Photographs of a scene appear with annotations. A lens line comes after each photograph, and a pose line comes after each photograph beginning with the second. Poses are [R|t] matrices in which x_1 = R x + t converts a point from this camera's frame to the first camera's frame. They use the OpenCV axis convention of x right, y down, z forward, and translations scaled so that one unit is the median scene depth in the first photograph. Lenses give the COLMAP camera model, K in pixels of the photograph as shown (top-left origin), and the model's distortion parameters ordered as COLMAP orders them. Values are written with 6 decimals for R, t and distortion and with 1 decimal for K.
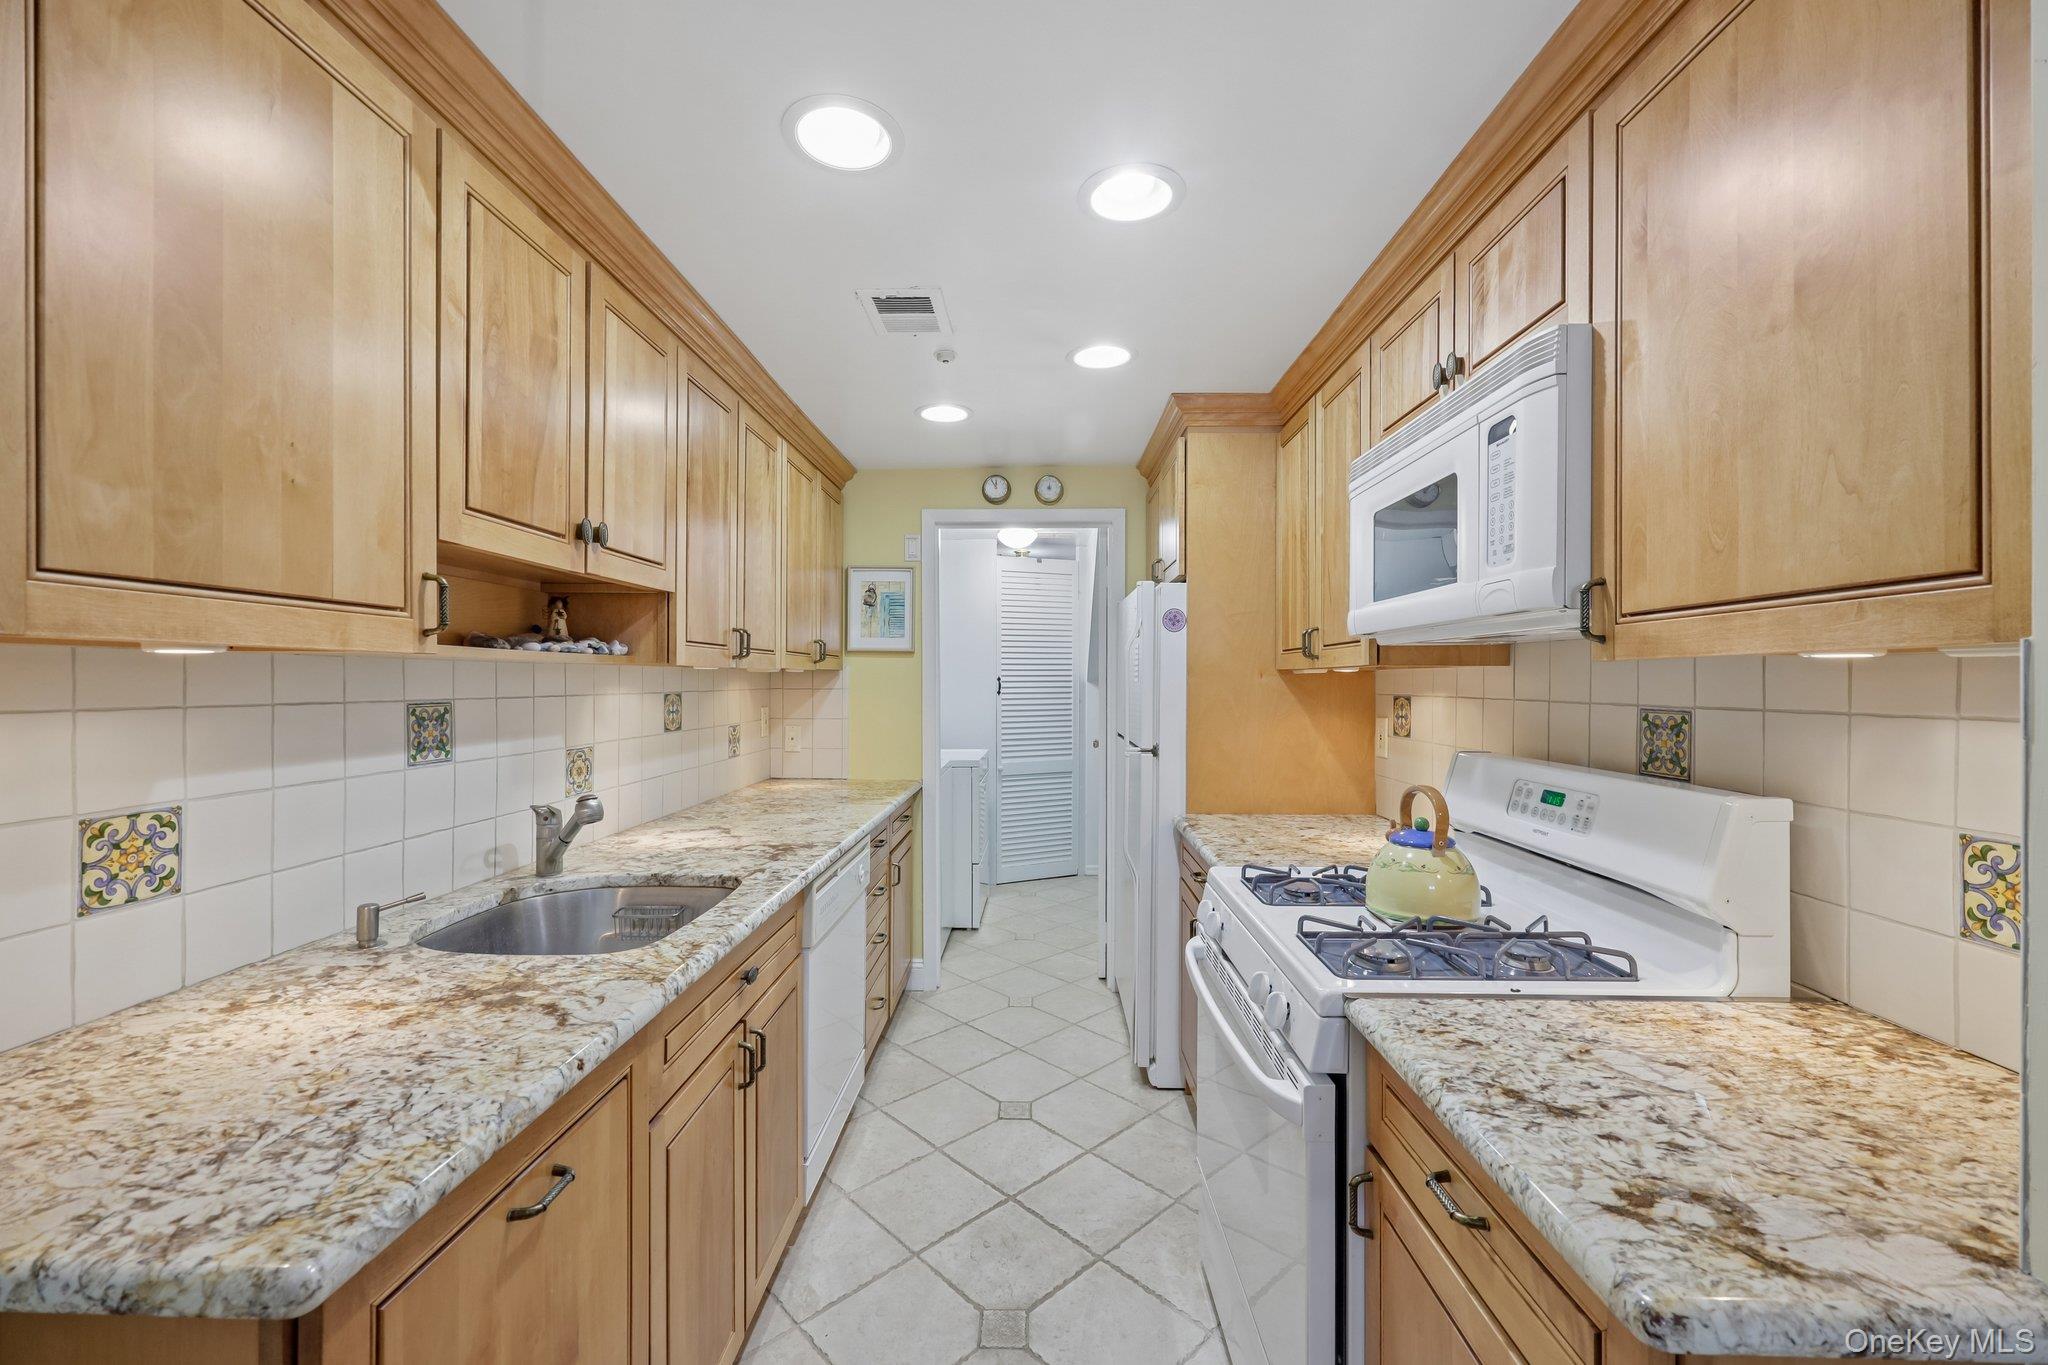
lens RADIAL K [[820.2, 0, 1012.0], [0, 820.2, 678.6], [0, 0, 1]] dist [-0.001020, -0.000120]
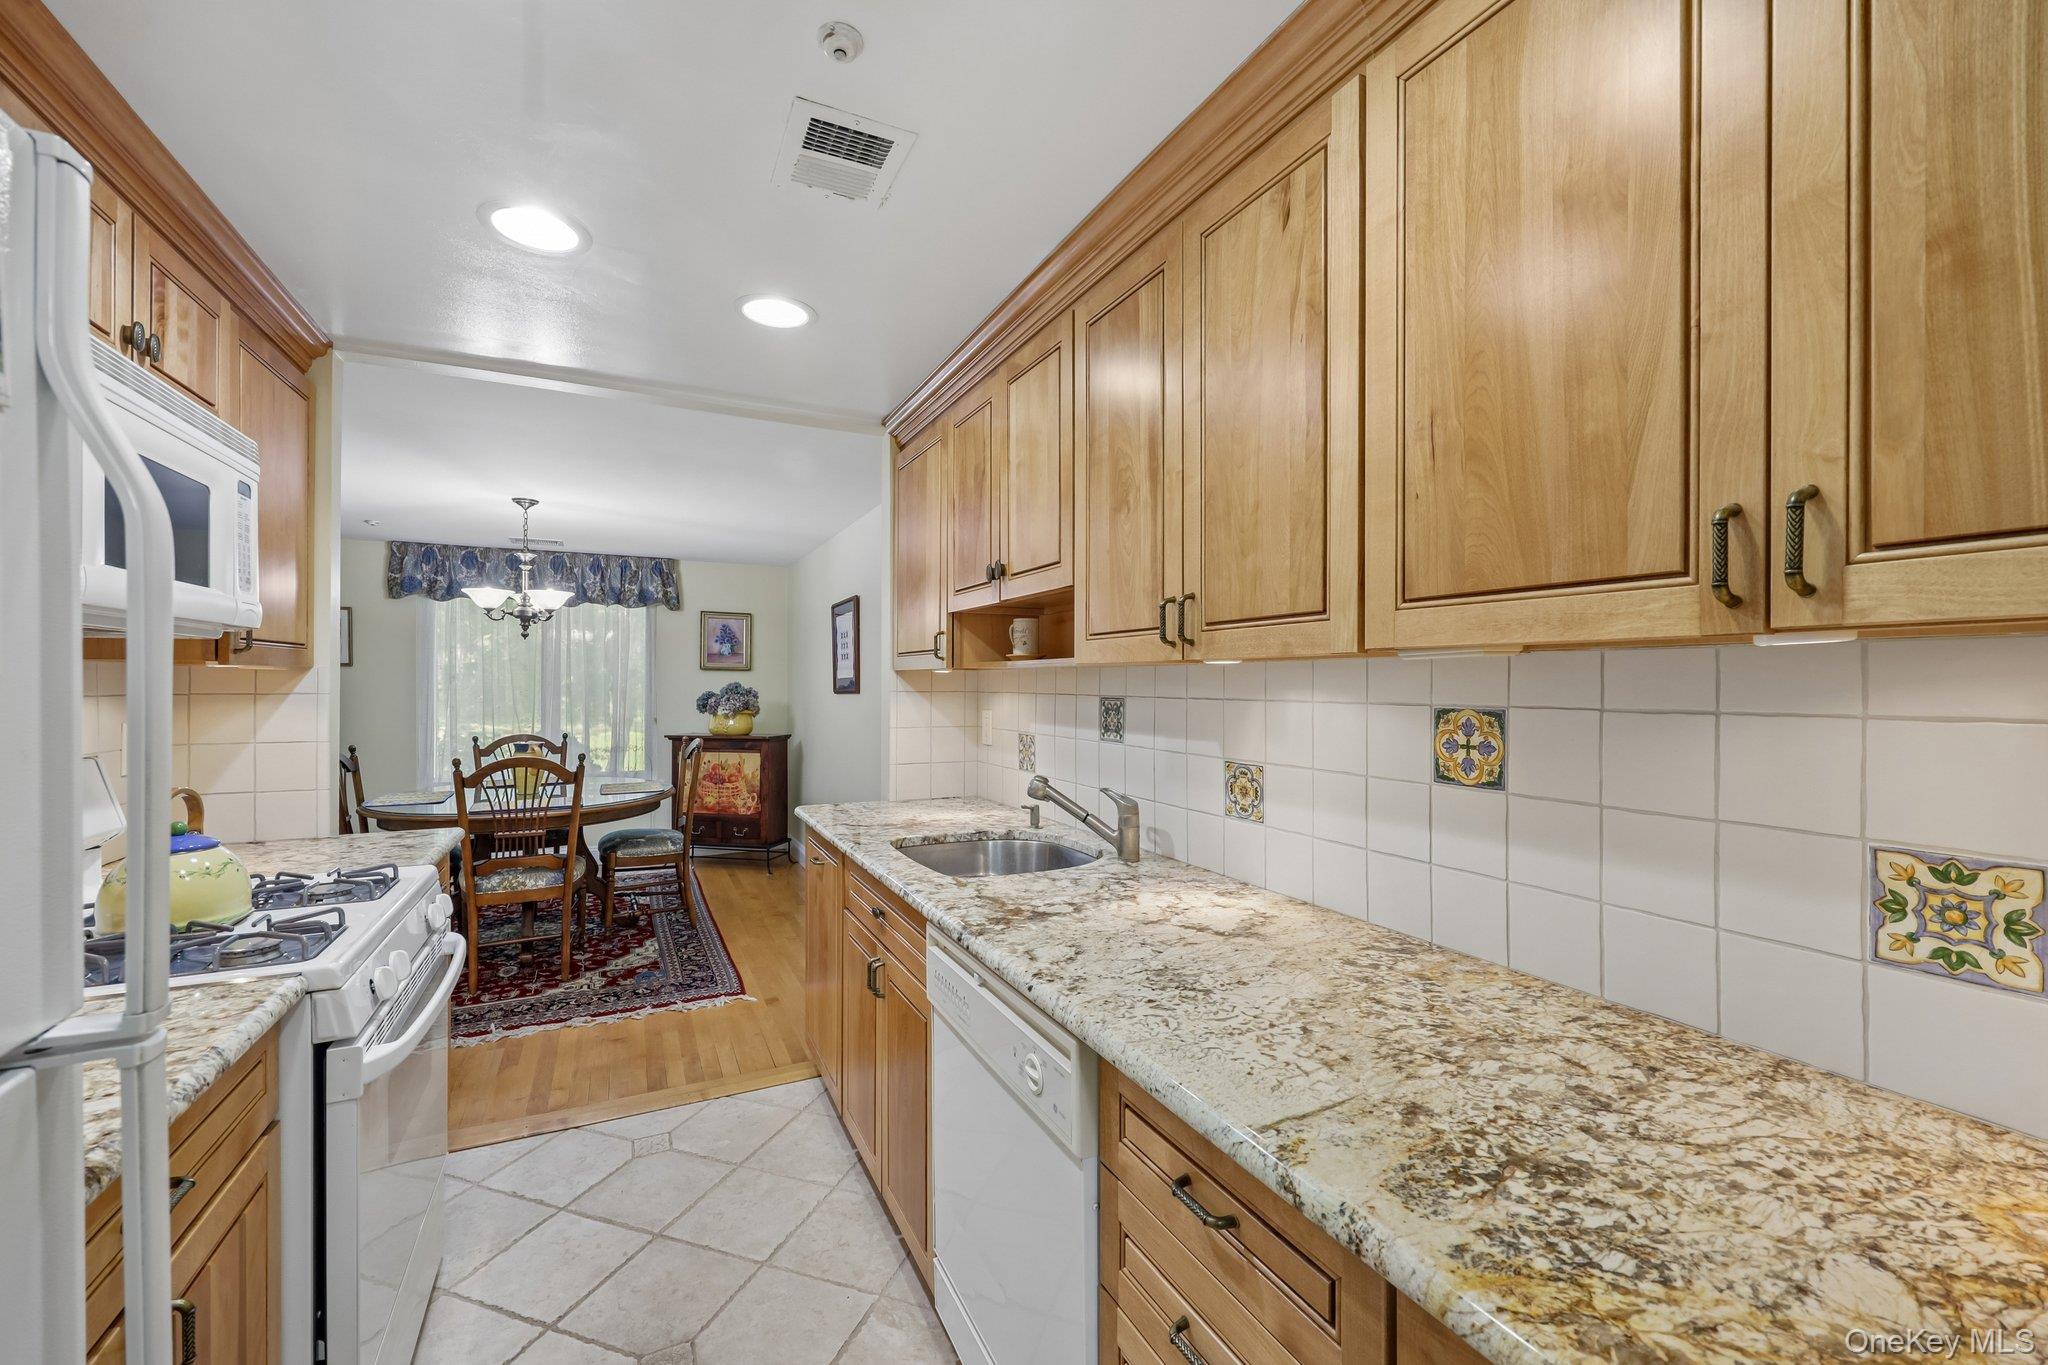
lens RADIAL K [[820.2, 0, 1022.3], [0, 820.2, 683.7], [0, 0, 1]] dist [-0.001020, -0.000120]
pose [[-0.879166, -0.001236, -0.476514, 0.080909], [-0.001996, 0.999997, 0.001087, 0.003700], [0.476511, 0.001907, -0.879166, 1.914197]]
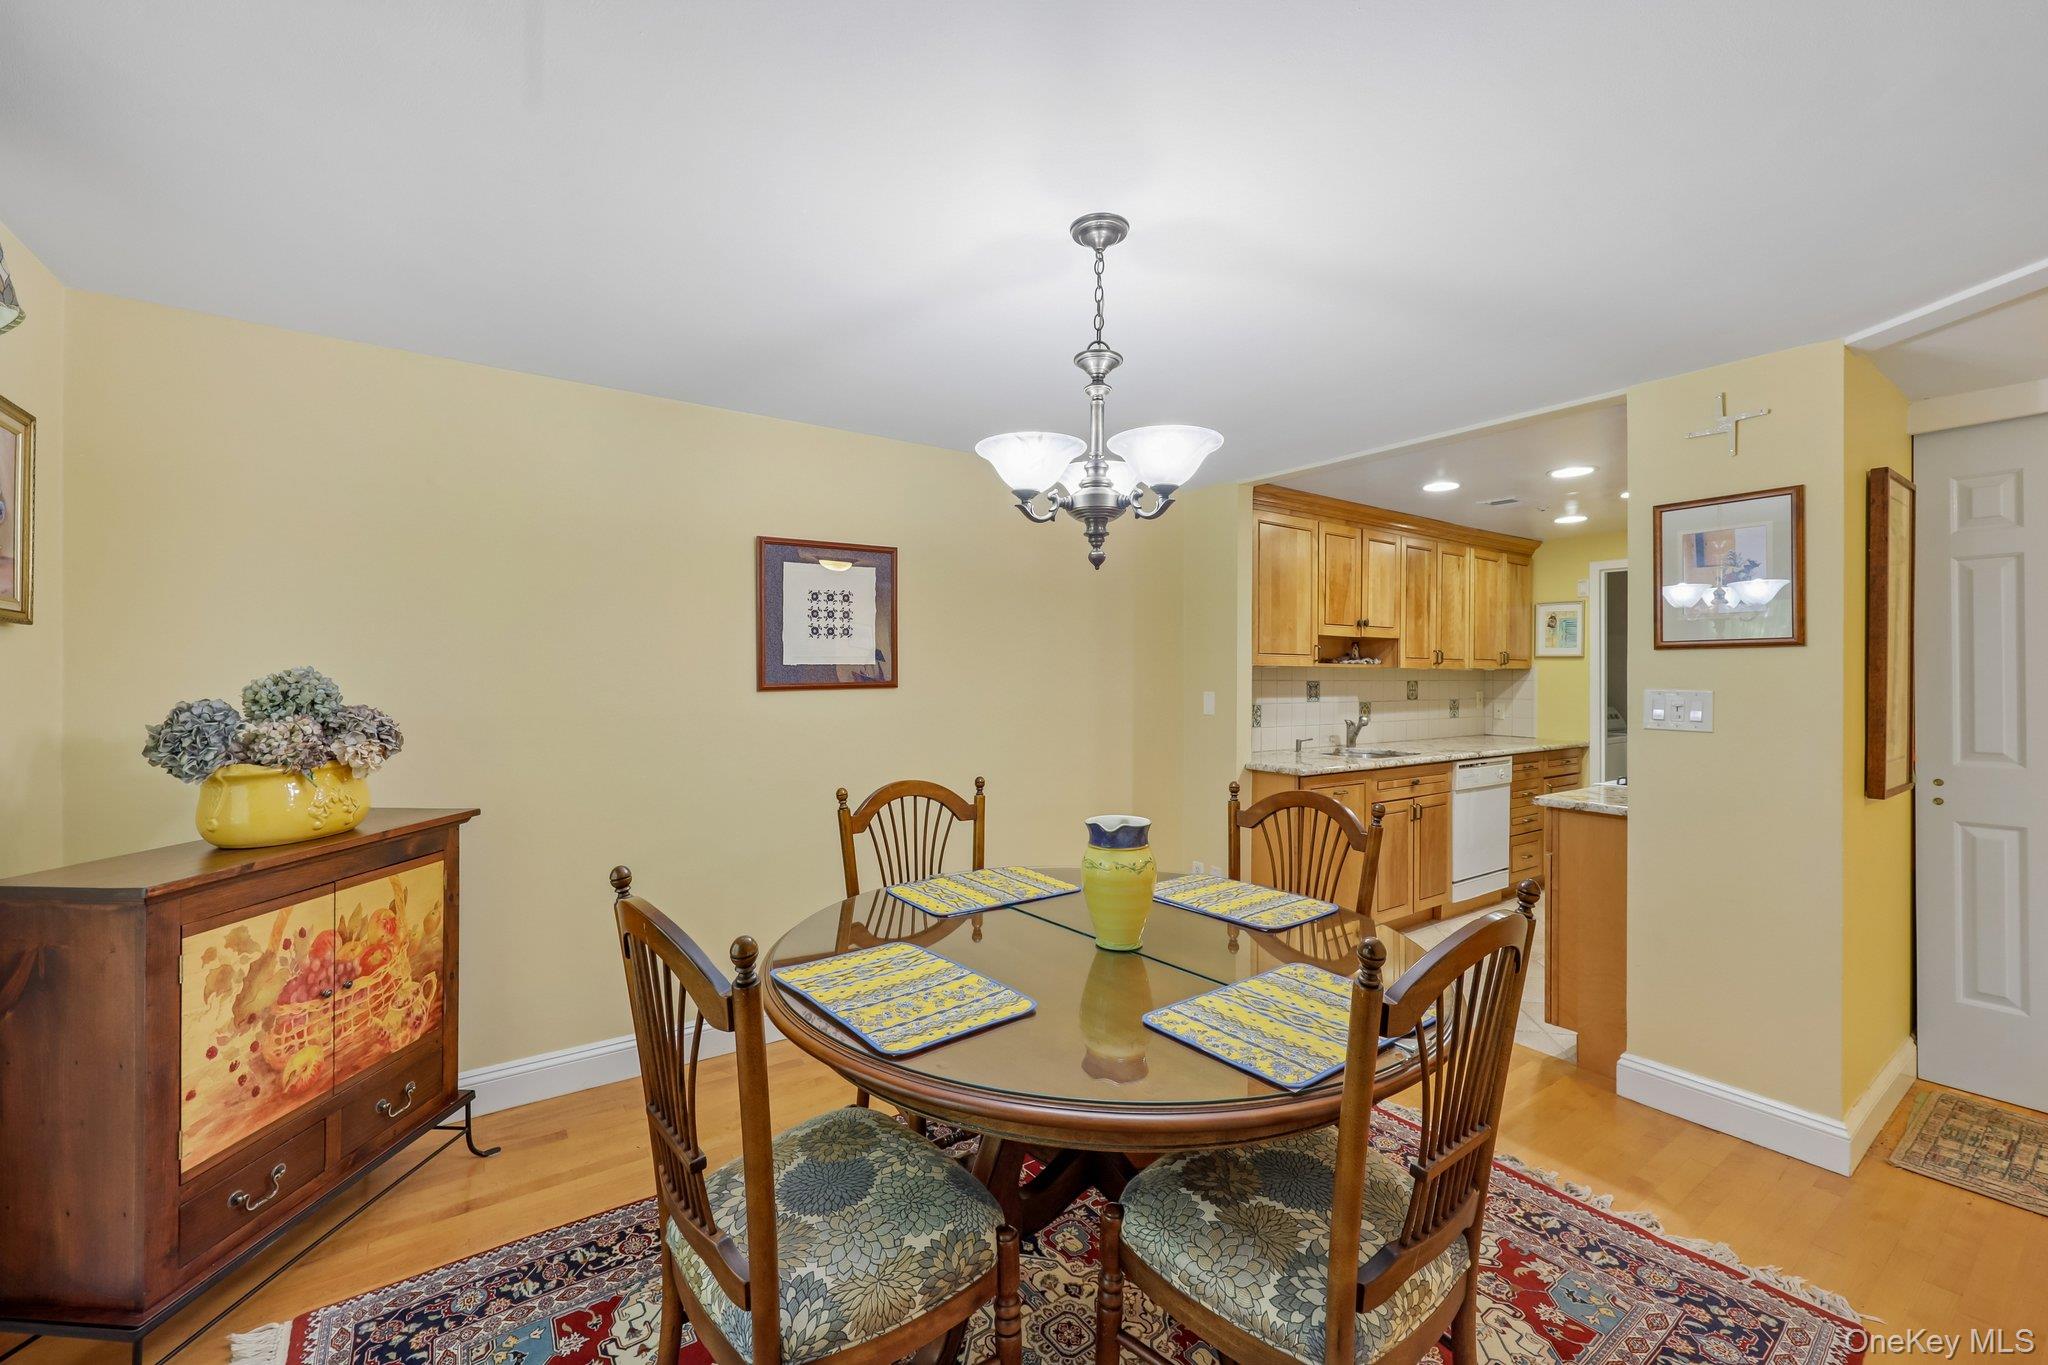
lens RADIAL K [[820.2, 0, 1020.1], [0, 820.2, 675.3], [0, 0, 1]] dist [-0.001020, -0.000120]
pose [[0.599588, 0.003558, -0.800301, 0.929201], [-0.003407, 0.999992, 0.001893, 0.005183], [0.800302, 0.001591, 0.599595, -1.469543]]
